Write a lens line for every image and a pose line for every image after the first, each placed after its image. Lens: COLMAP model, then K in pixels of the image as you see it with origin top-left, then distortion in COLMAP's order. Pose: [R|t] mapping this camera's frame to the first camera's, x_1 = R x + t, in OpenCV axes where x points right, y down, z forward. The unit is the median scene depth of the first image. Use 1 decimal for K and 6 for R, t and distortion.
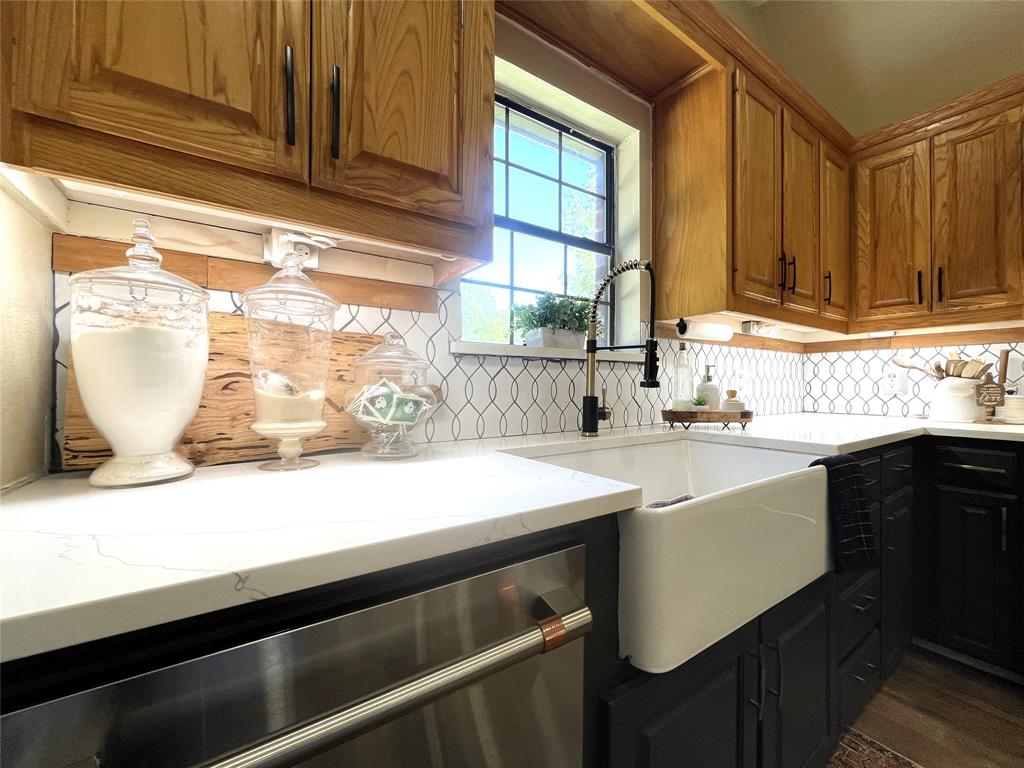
lens RADIAL K [[416.6, 0, 514.6], [0, 416.6, 387.1], [0, 0, 1]] dist [-0.003455, -0.000023]
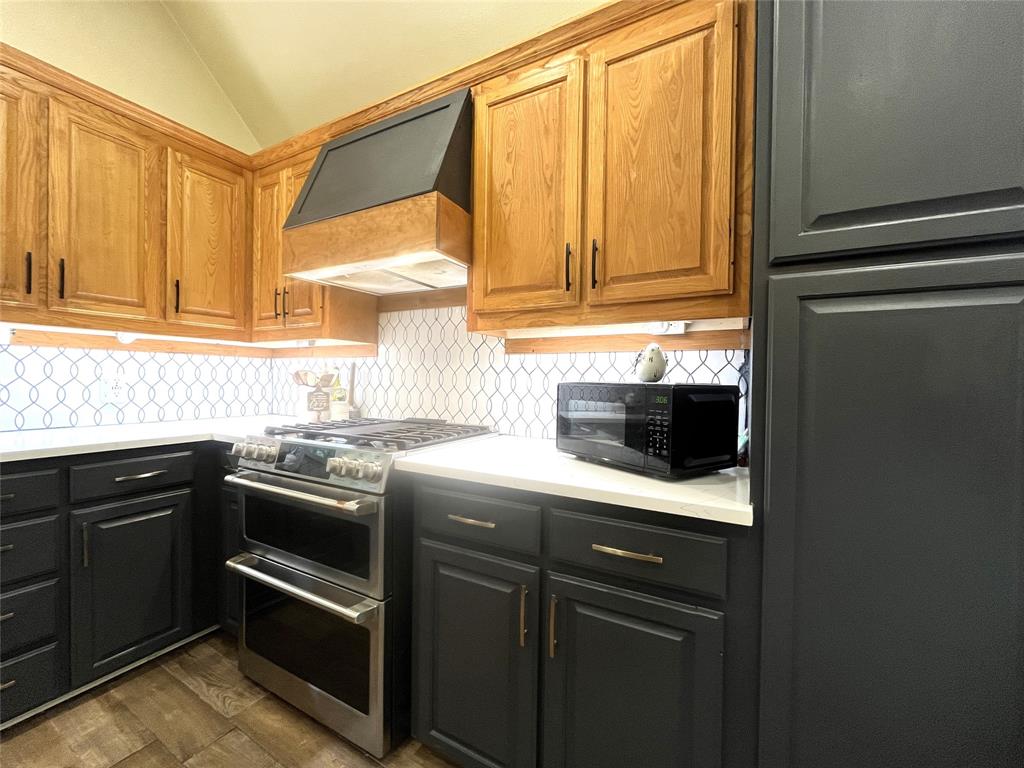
lens RADIAL K [[416.6, 0, 512.2], [0, 416.6, 385.7], [0, 0, 1]] dist [-0.003455, -0.000023]
pose [[0.895661, 0.006015, 0.444698, 1.419805], [-0.013614, 0.999811, 0.013895, -0.062385], [-0.444530, -0.018499, 0.895573, -0.372927]]
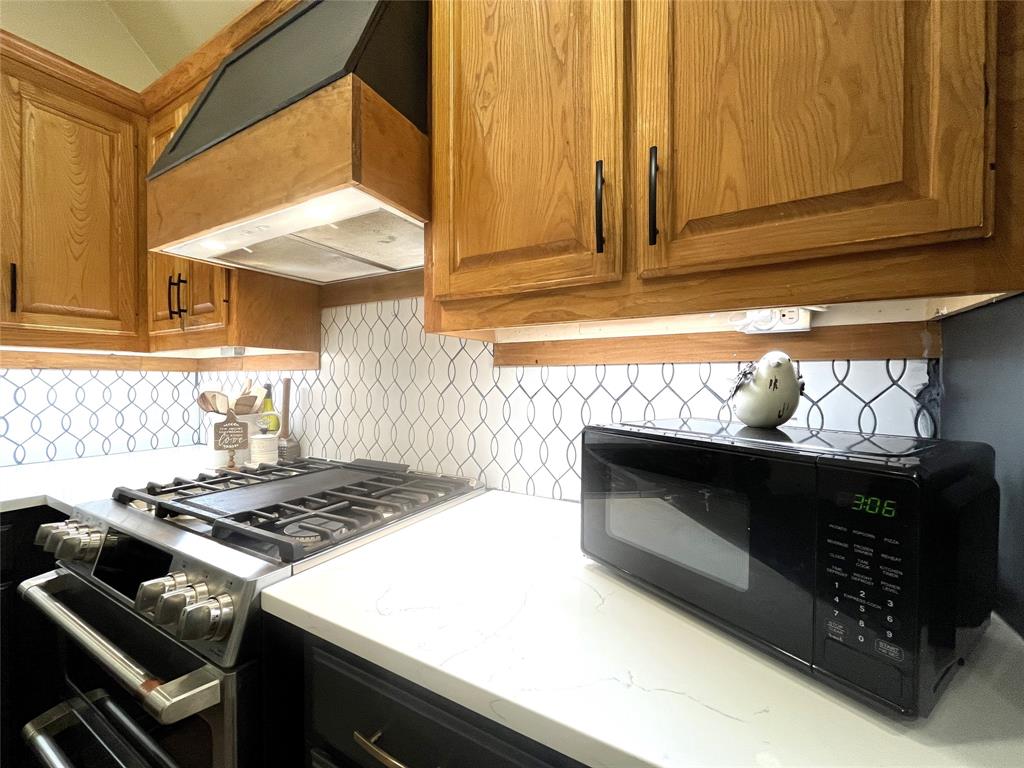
lens RADIAL K [[416.6, 0, 512.2], [0, 416.6, 384.8], [0, 0, 1]] dist [-0.003455, -0.000023]
pose [[0.901753, -0.003659, 0.432236, 1.647956], [-0.000608, 0.999952, 0.009734, -0.114999], [-0.432251, -0.009041, 0.901708, 0.027343]]
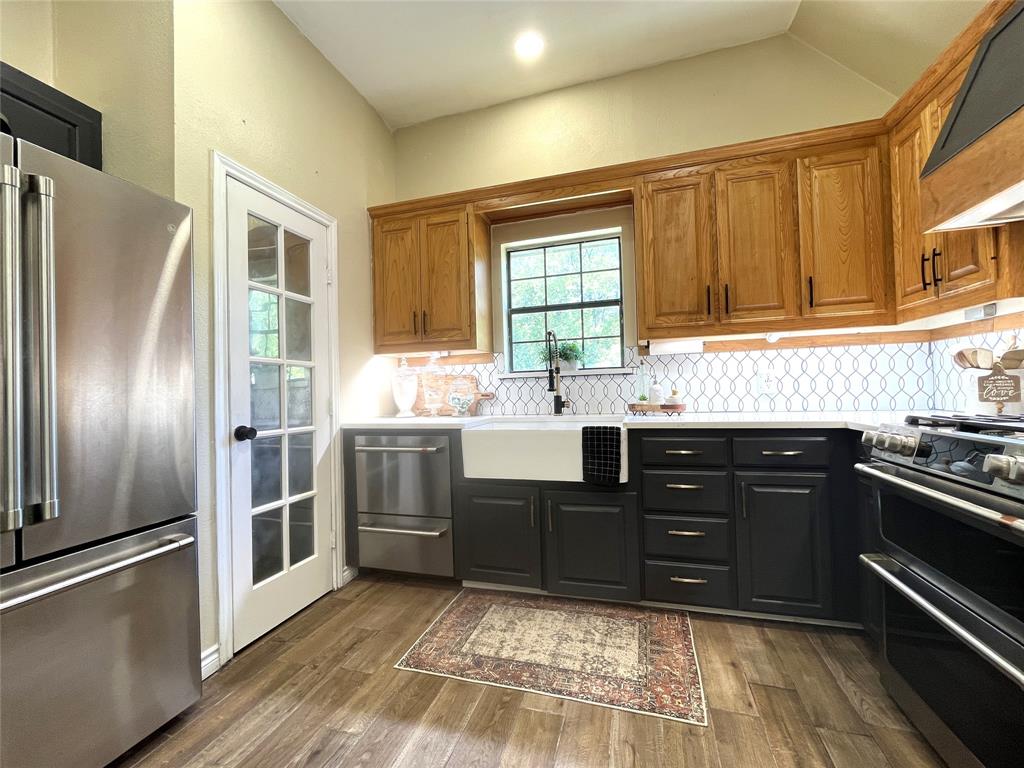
lens RADIAL K [[416.6, 0, 511.8], [0, 416.6, 385.4], [0, 0, 1]] dist [-0.003455, -0.000023]
pose [[0.623010, -0.027933, -0.781715, 1.515909], [0.028969, 0.999501, -0.012627, -0.007312], [0.781677, -0.014778, 0.623508, -0.383666]]
